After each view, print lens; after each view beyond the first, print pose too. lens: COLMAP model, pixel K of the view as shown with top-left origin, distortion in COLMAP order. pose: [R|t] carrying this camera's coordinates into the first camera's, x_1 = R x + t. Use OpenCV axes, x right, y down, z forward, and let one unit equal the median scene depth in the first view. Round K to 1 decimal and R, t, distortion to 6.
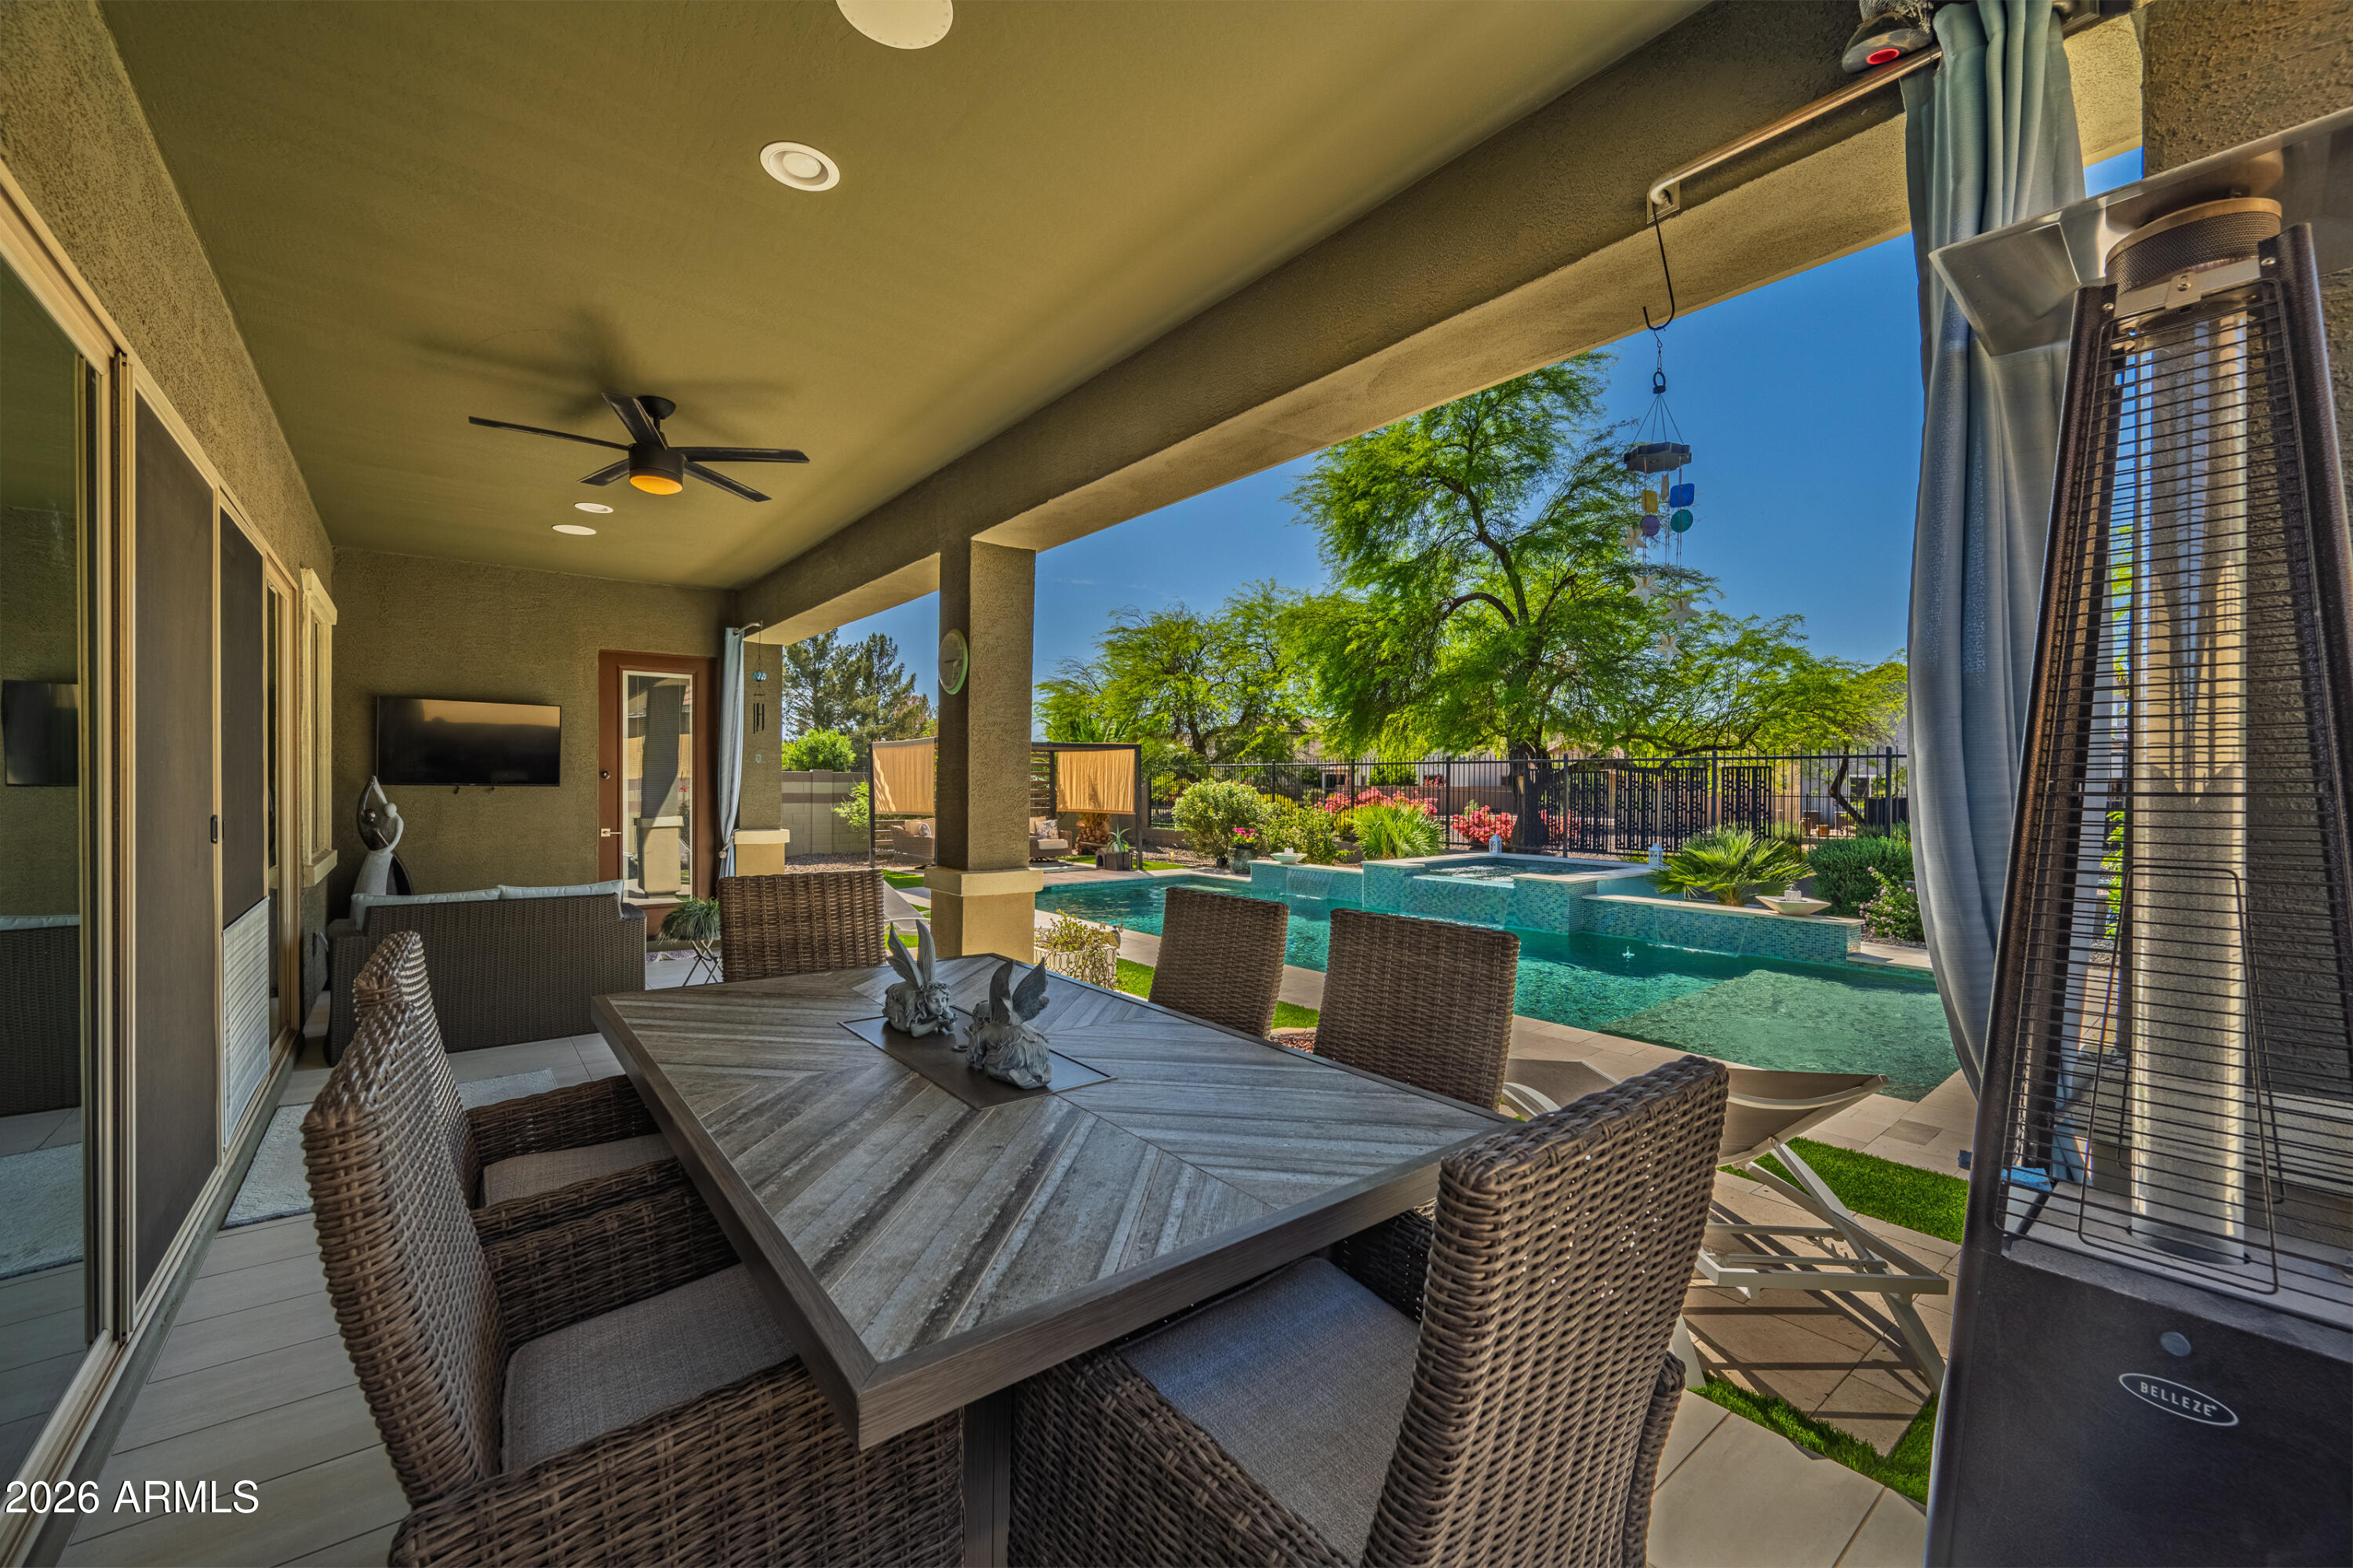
lens RADIAL K [[927.2, 0, 1189.9], [0, 927.2, 787.0], [0, 0, 1]] dist [-0.000736, 0.000723]
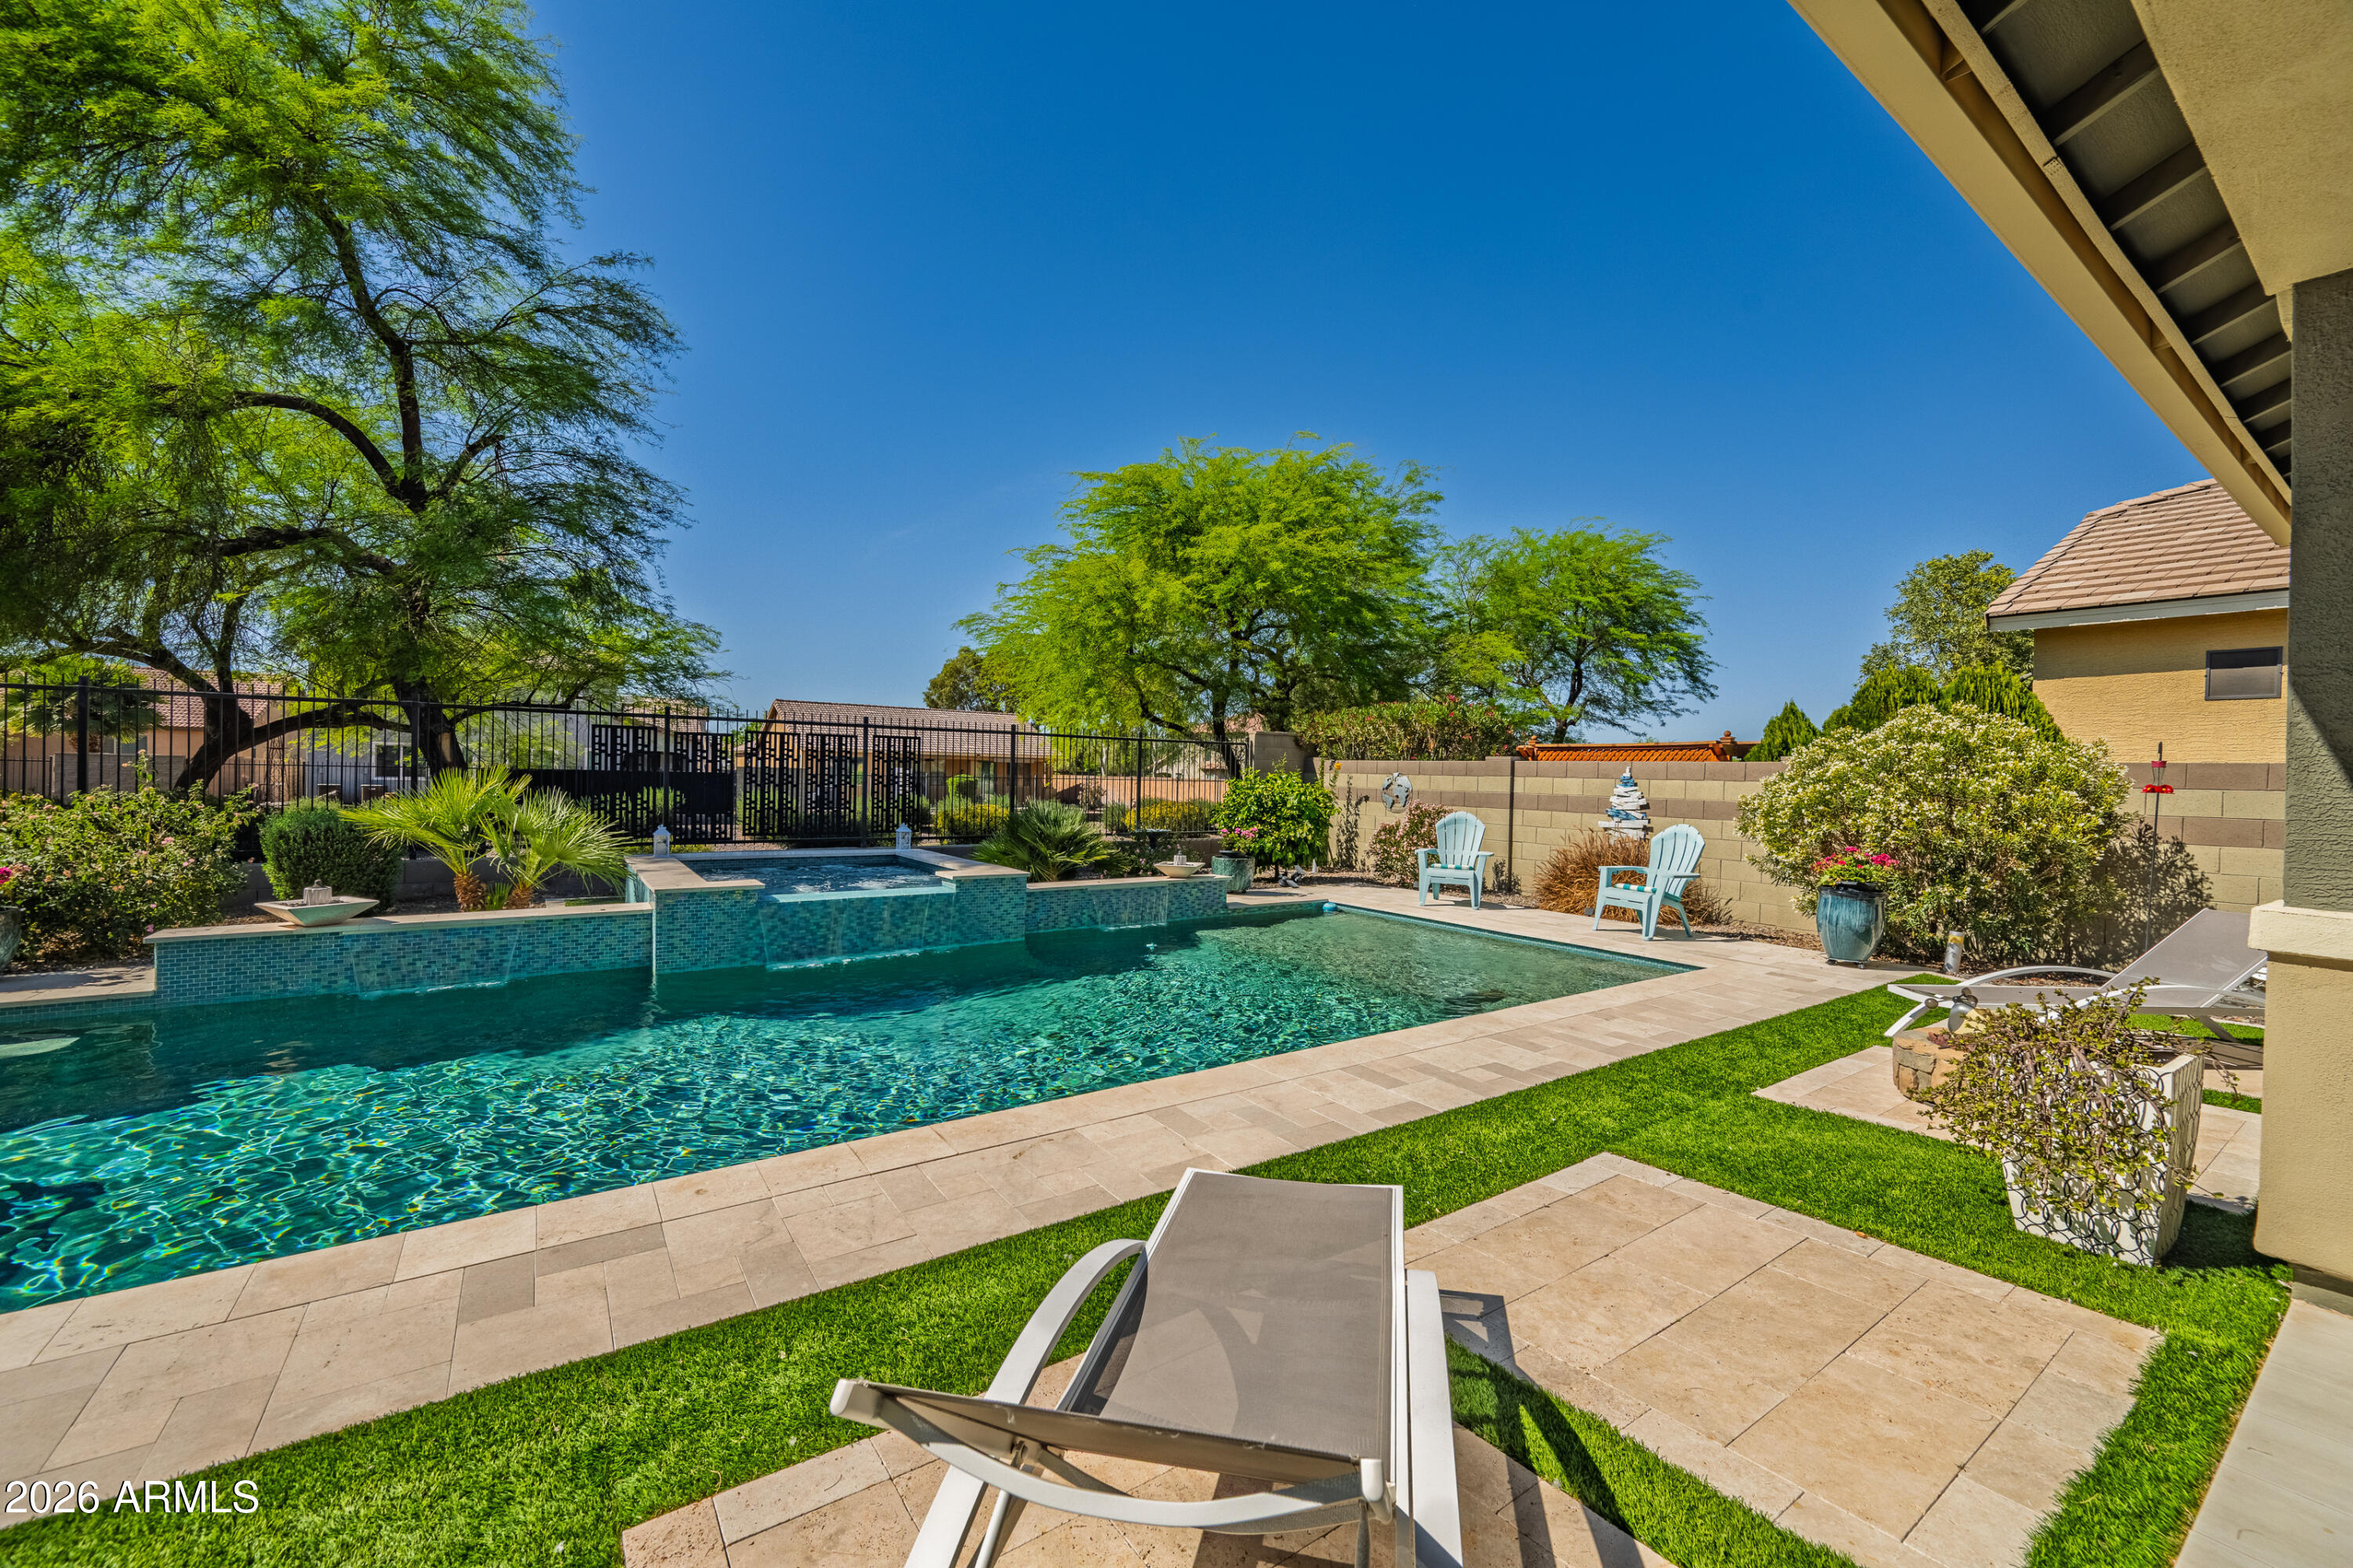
lens RADIAL K [[927.2, 0, 1183.7], [0, 927.2, 785.9], [0, 0, 1]] dist [-0.000736, 0.000723]
pose [[0.079602, -0.014308, 0.996724, -0.227806], [-0.014365, 0.999777, 0.015499, 0.006903], [-0.996723, -0.015551, 0.079379, 0.476488]]
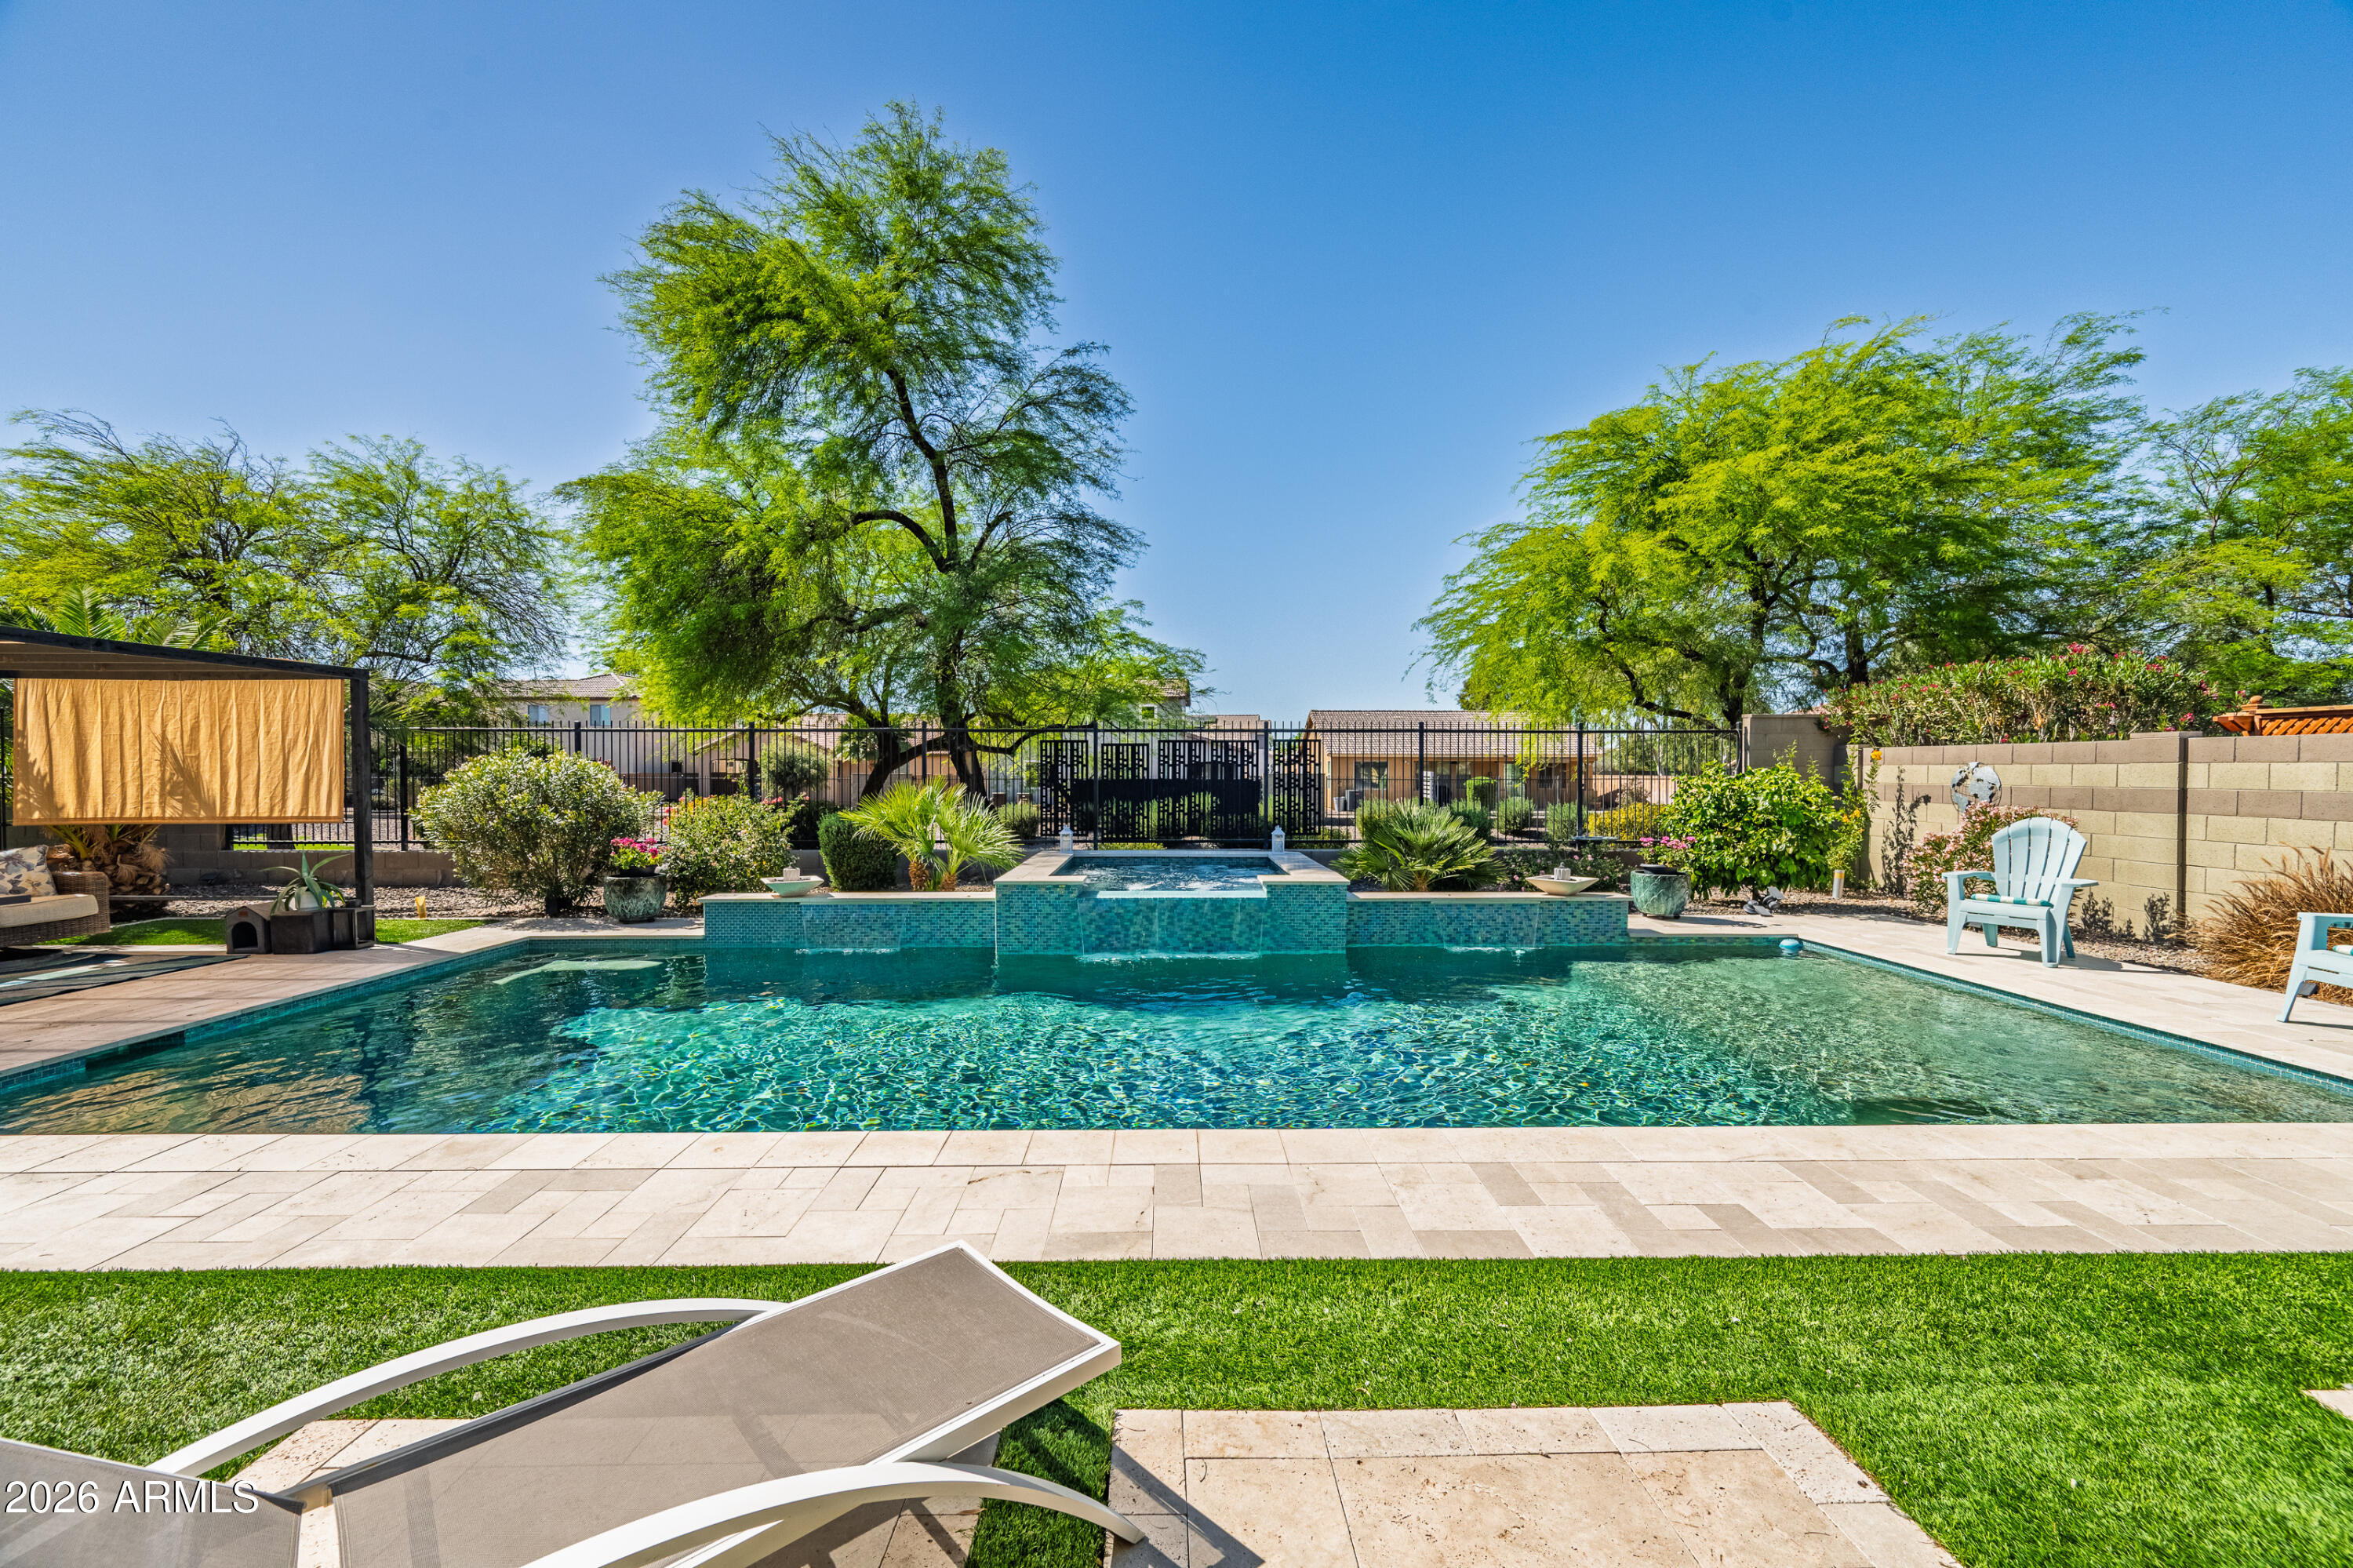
lens RADIAL K [[927.2, 0, 1180.7], [0, 927.2, 783.6], [0, 0, 1]] dist [-0.000736, 0.000723]
pose [[0.622092, -0.013856, 0.782822, -0.154083], [0.008321, 0.999904, 0.011086, 0.008207], [-0.782900, -0.000383, 0.622147, 0.380348]]
